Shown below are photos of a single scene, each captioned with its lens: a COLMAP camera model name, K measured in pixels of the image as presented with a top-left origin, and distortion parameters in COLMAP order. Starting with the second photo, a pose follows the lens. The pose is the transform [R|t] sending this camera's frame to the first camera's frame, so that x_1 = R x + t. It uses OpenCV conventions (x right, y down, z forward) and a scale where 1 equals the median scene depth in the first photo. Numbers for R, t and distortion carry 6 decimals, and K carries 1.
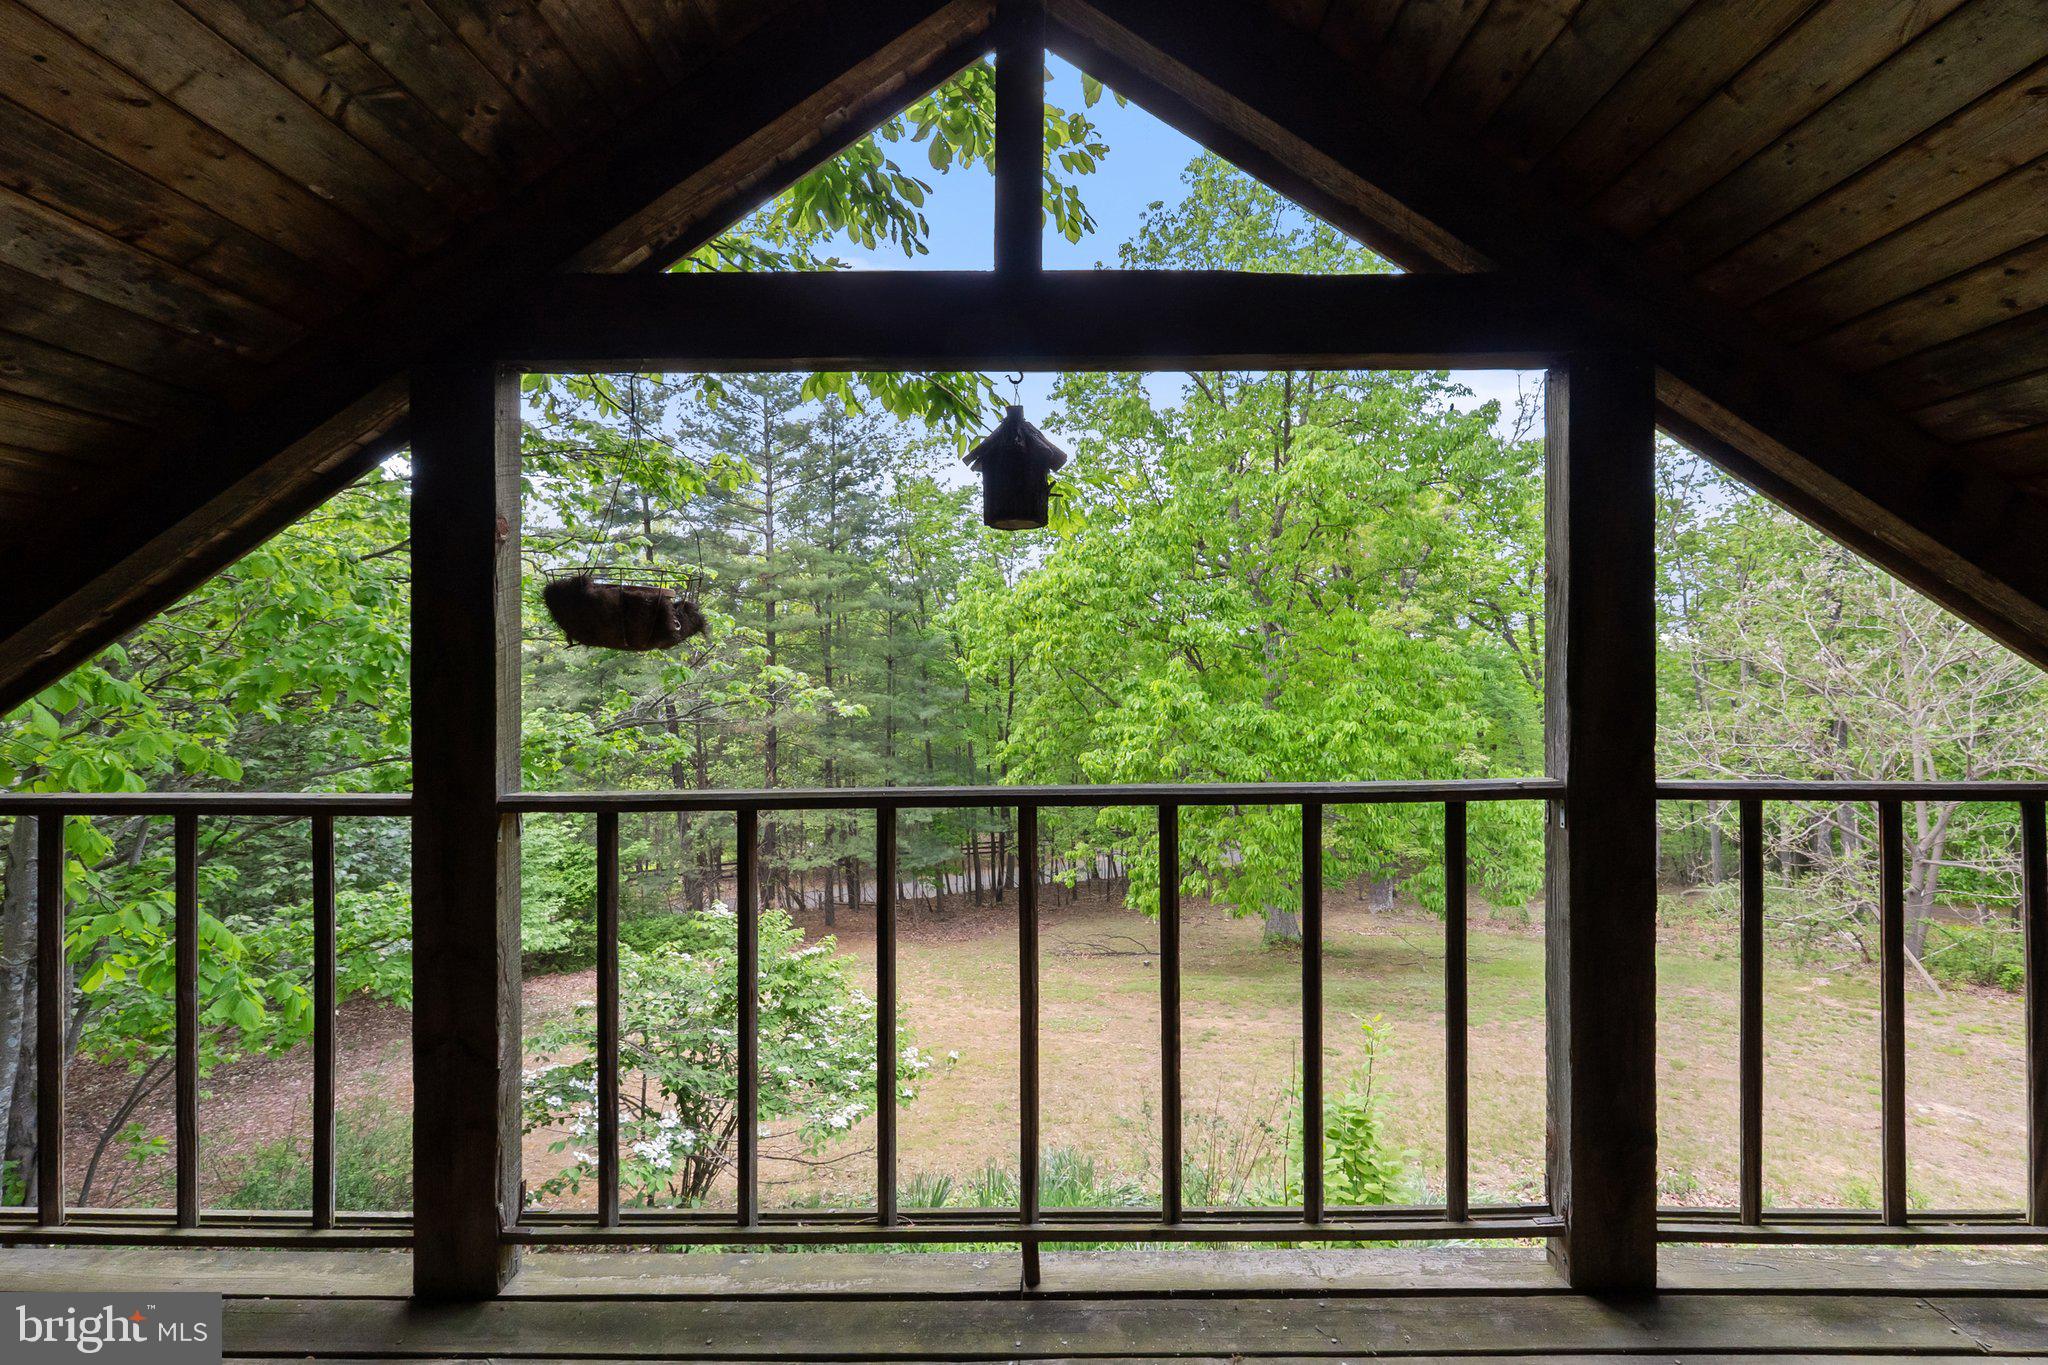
lens RADIAL K [[873.5, 0, 1037.6], [0, 873.5, 664.1], [0, 0, 1]] dist [-0.008117, 0.000215]
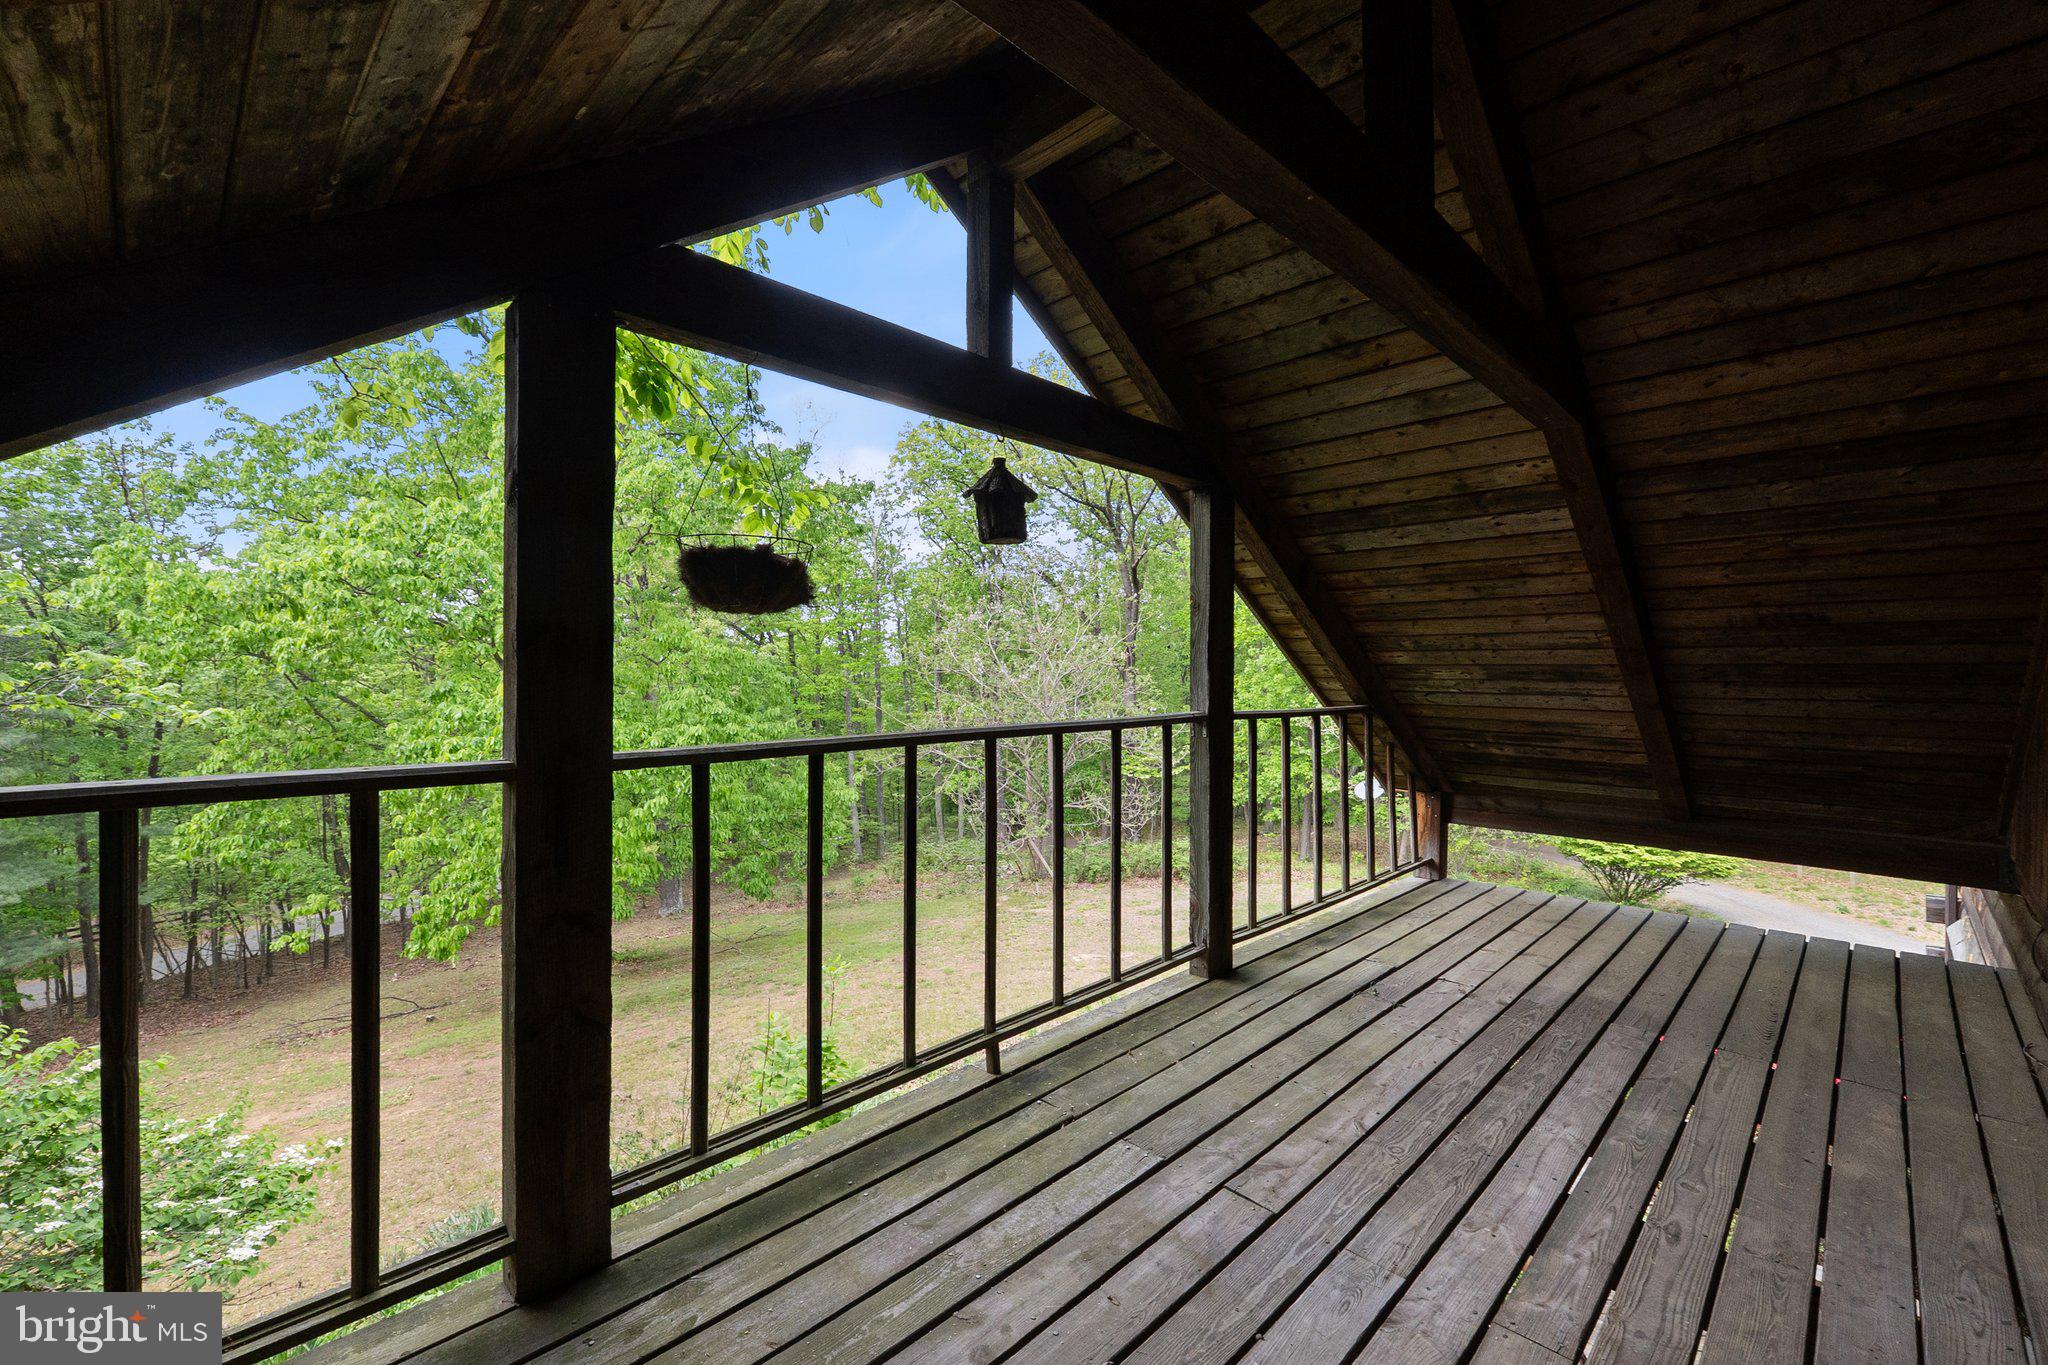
lens RADIAL K [[861.2, 0, 1024.0], [0, 861.2, 682.5], [0, 0, 1]] dist [-0.001509, 0.000005]
pose [[0.693391, 0.002482, 0.720557, -0.977802], [-0.008179, 0.999957, 0.004426, 0.063561], [-0.720515, -0.008962, 0.693381, -0.007336]]
